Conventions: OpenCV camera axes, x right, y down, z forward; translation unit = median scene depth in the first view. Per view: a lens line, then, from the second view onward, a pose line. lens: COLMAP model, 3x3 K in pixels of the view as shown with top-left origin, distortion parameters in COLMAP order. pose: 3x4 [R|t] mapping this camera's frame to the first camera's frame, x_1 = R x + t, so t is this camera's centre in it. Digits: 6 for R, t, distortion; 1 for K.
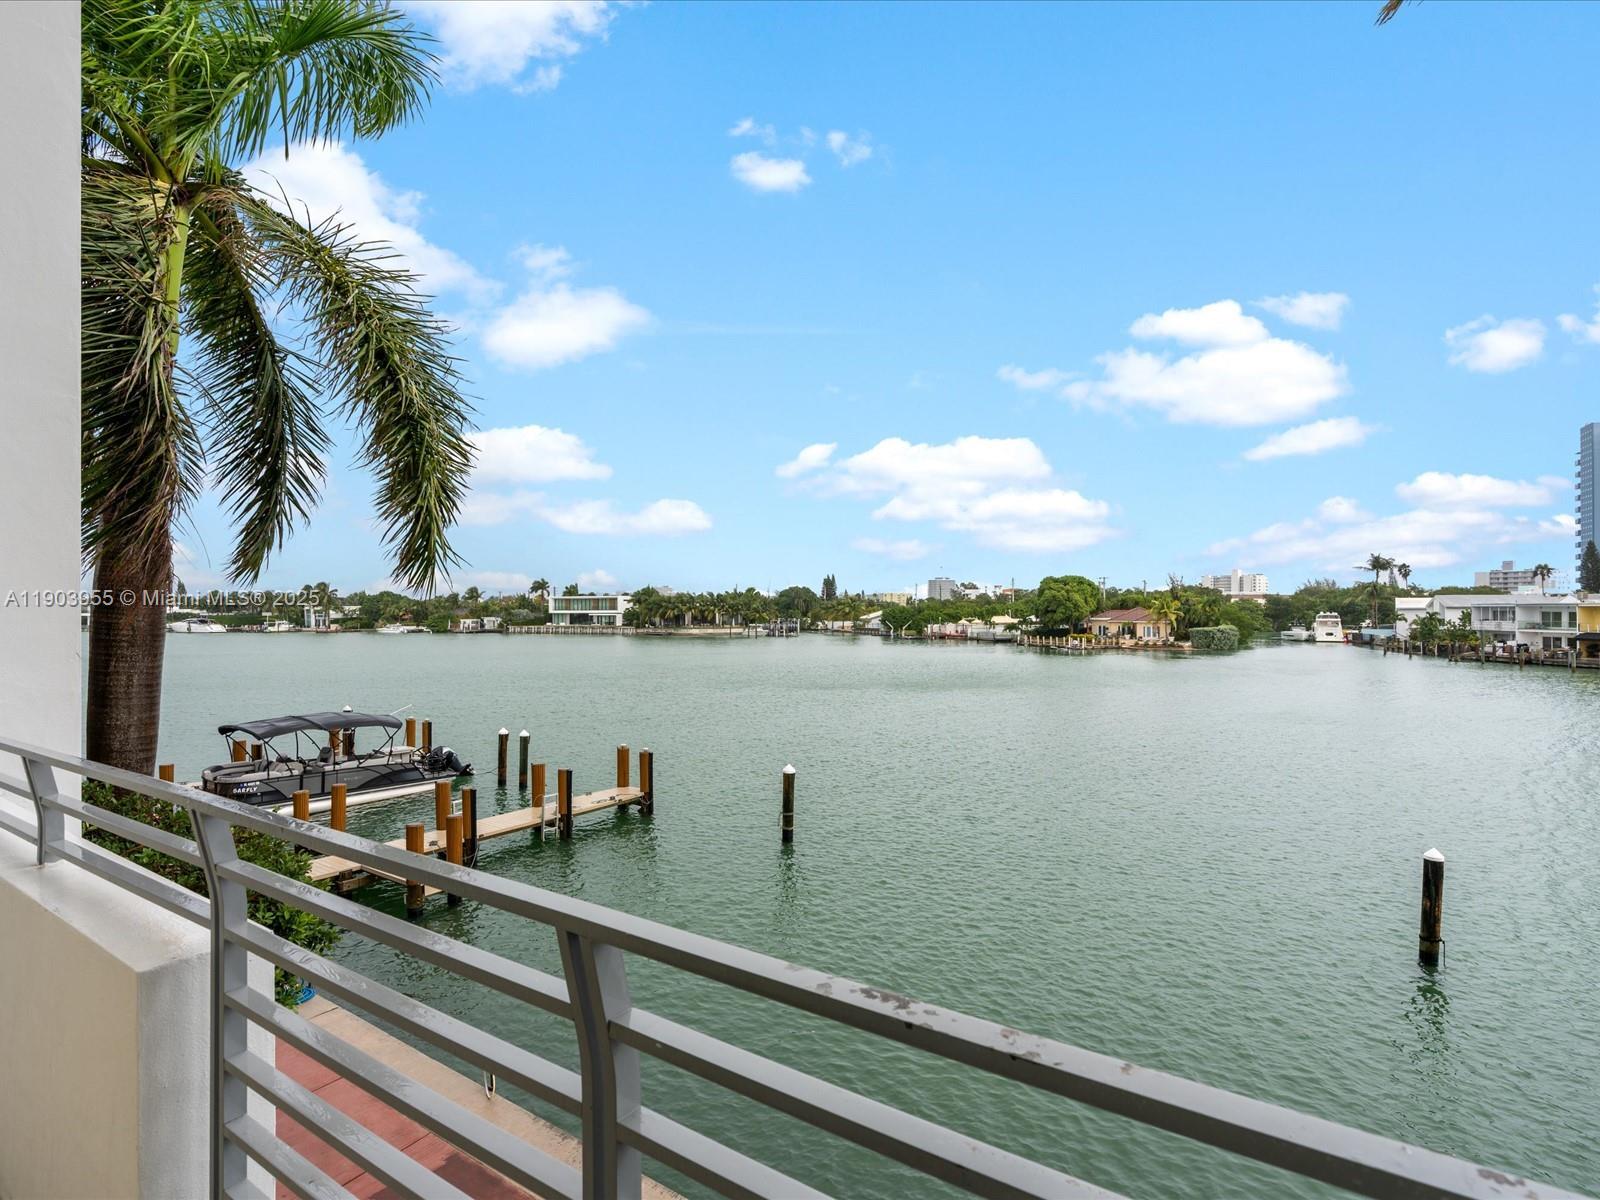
lens RADIAL K [[819.6, 0, 800.0], [0, 819.6, 607.8], [0, 0, 1]] dist [-0.005286, 0.002428]
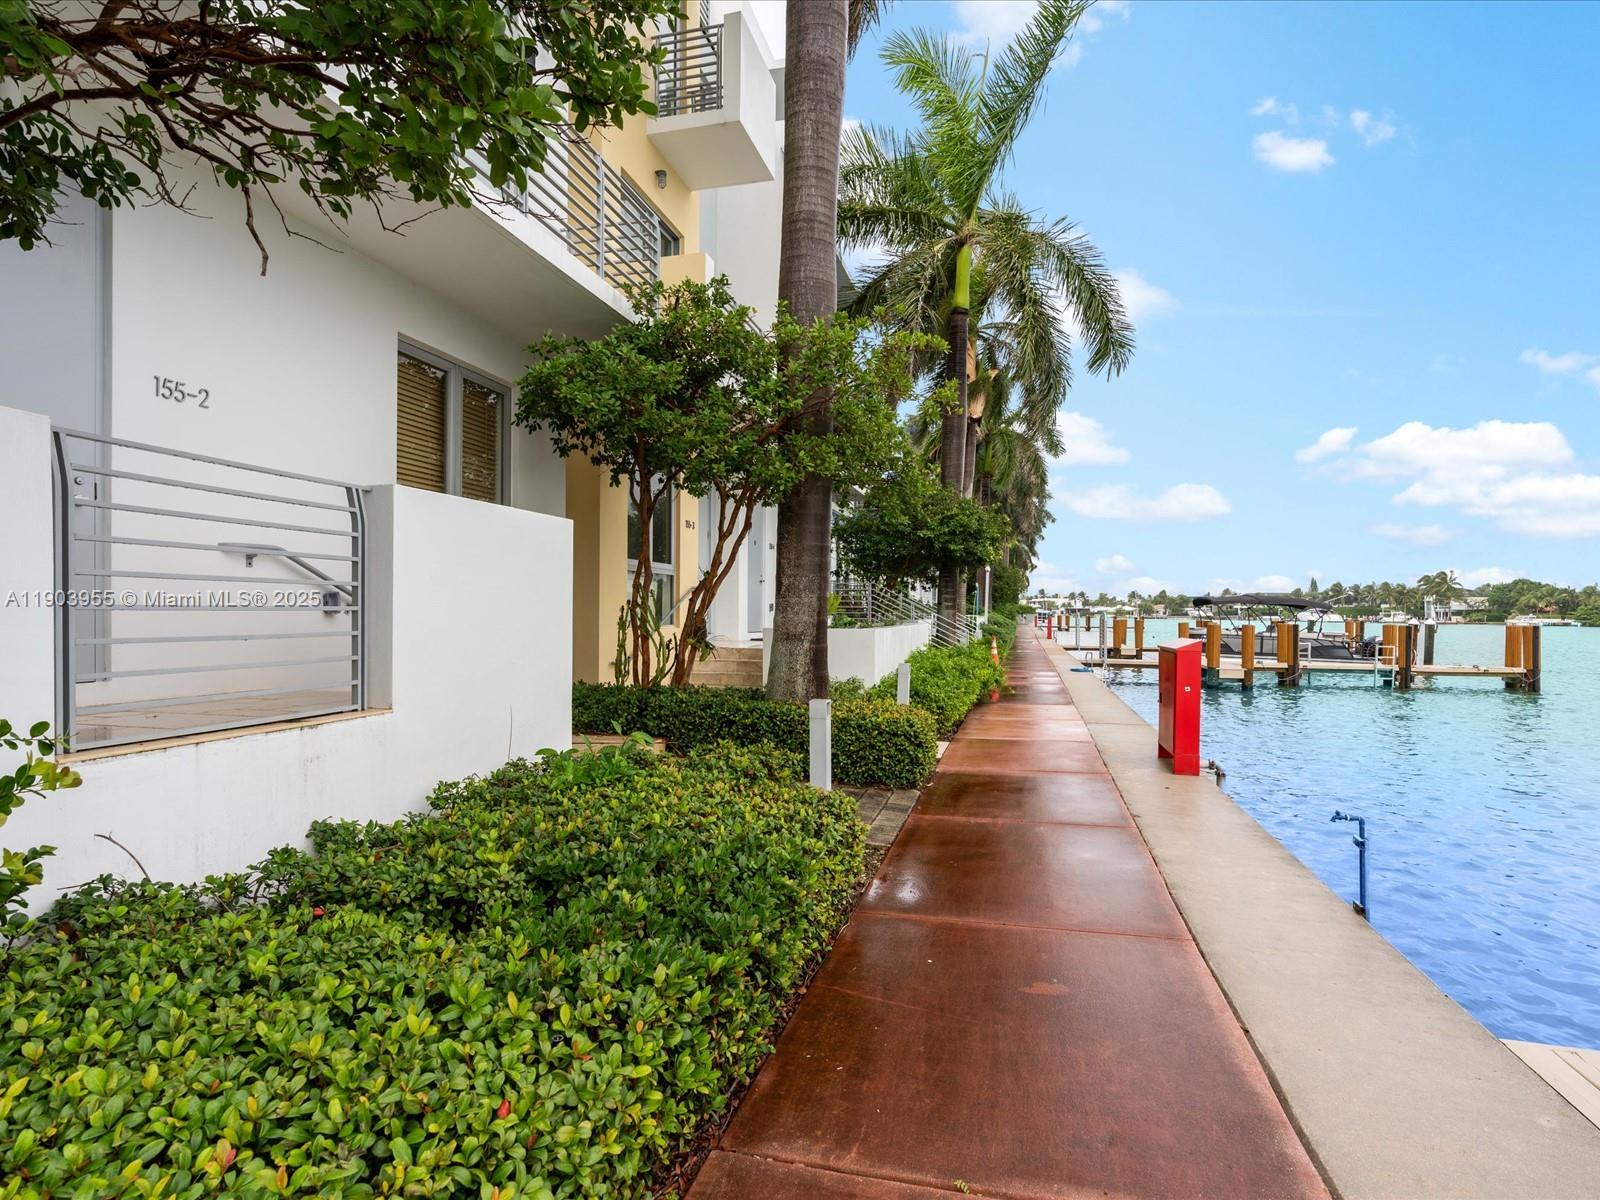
lens RADIAL K [[819.6, 0, 800.3], [0, 819.6, 595.1], [0, 0, 1]] dist [-0.005286, 0.002428]
pose [[0.999993, 0.001548, -0.003307, -0.625485], [-0.001518, 0.999960, 0.008811, -0.005773], [0.003321, -0.008806, 0.999956, 0.007305]]
